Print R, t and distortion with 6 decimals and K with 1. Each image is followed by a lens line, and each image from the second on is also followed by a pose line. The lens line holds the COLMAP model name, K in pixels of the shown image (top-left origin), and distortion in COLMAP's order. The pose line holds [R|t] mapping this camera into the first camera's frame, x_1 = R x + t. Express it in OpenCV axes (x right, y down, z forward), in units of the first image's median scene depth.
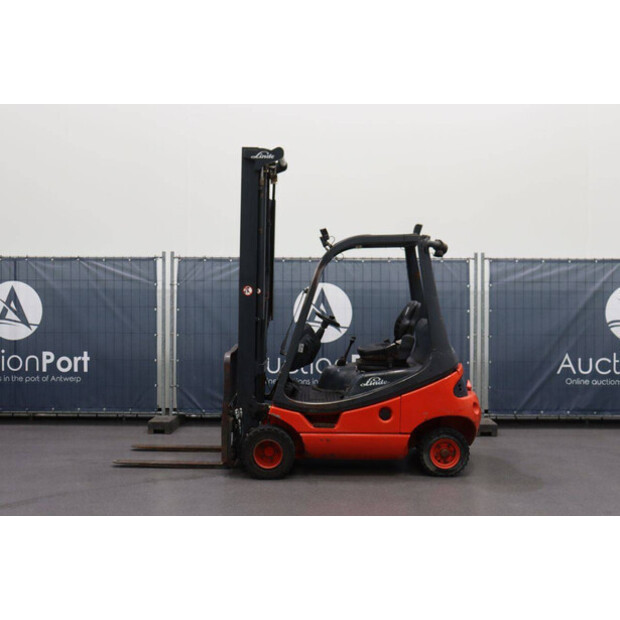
lens RADIAL K [[663.7, 0, 310.0], [0, 663.7, 310.0], [0, 0, 1]] dist [-0.027507, 0.037127]
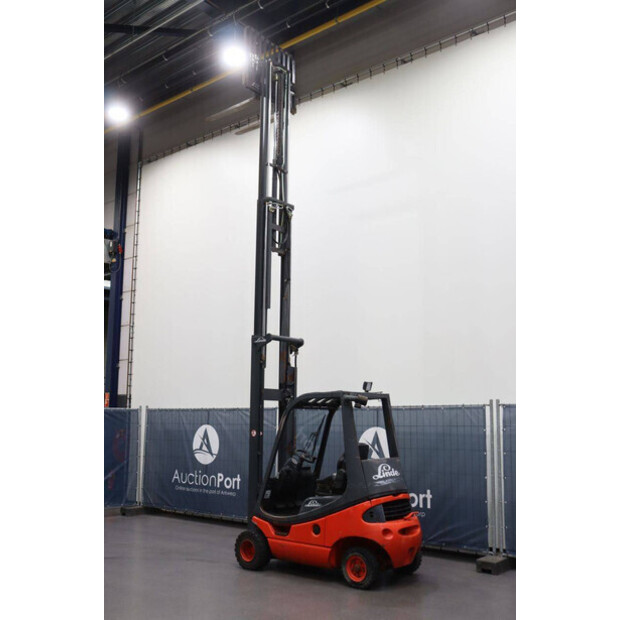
lens RADIAL K [[663.7, 0, 310.0], [0, 663.7, 310.0], [0, 0, 1]] dist [-0.027507, 0.037127]
pose [[0.777701, -0.105266, -0.619758, 0.716620], [-0.023649, 0.980283, -0.196177, -0.008866], [0.628189, 0.167224, 0.759878, -0.054893]]
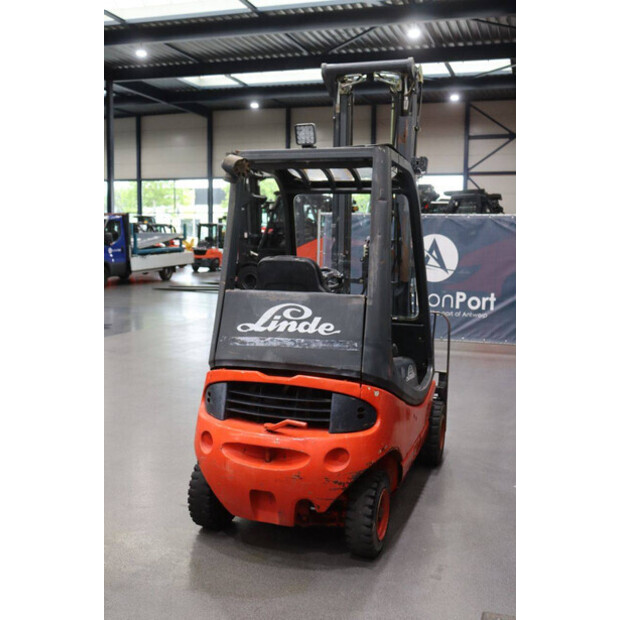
lens RADIAL K [[663.7, 0, 310.0], [0, 663.7, 310.0], [0, 0, 1]] dist [-0.027507, 0.037127]
pose [[-0.320659, 0.094242, -0.942495, 0.581875], [-0.050943, 0.991882, 0.116513, -0.029193], [0.945824, 0.085375, -0.313255, 0.966546]]
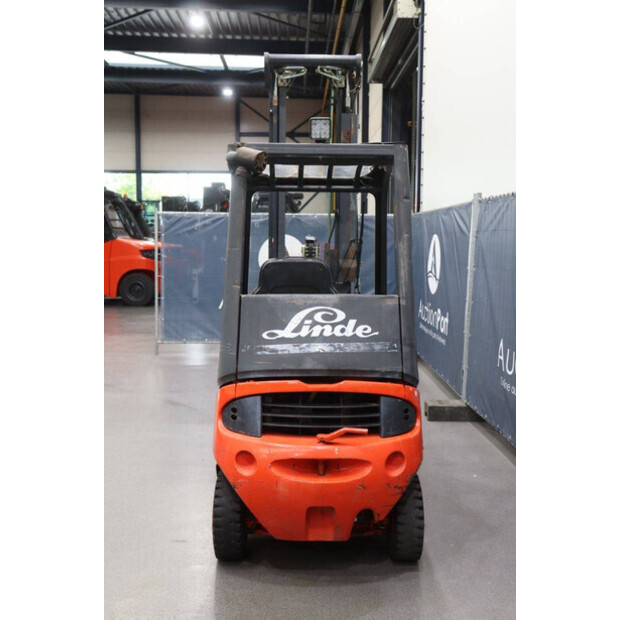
lens RADIAL K [[697.3, 0, 310.0], [0, 697.3, 310.0], [0, 0, 1]] dist [0.012063, 0.027617]
pose [[0.033833, 0.095493, -0.994855, 0.608423], [-0.044856, 0.994567, 0.093939, -0.020136], [0.998420, 0.041447, 0.037933, 0.788207]]
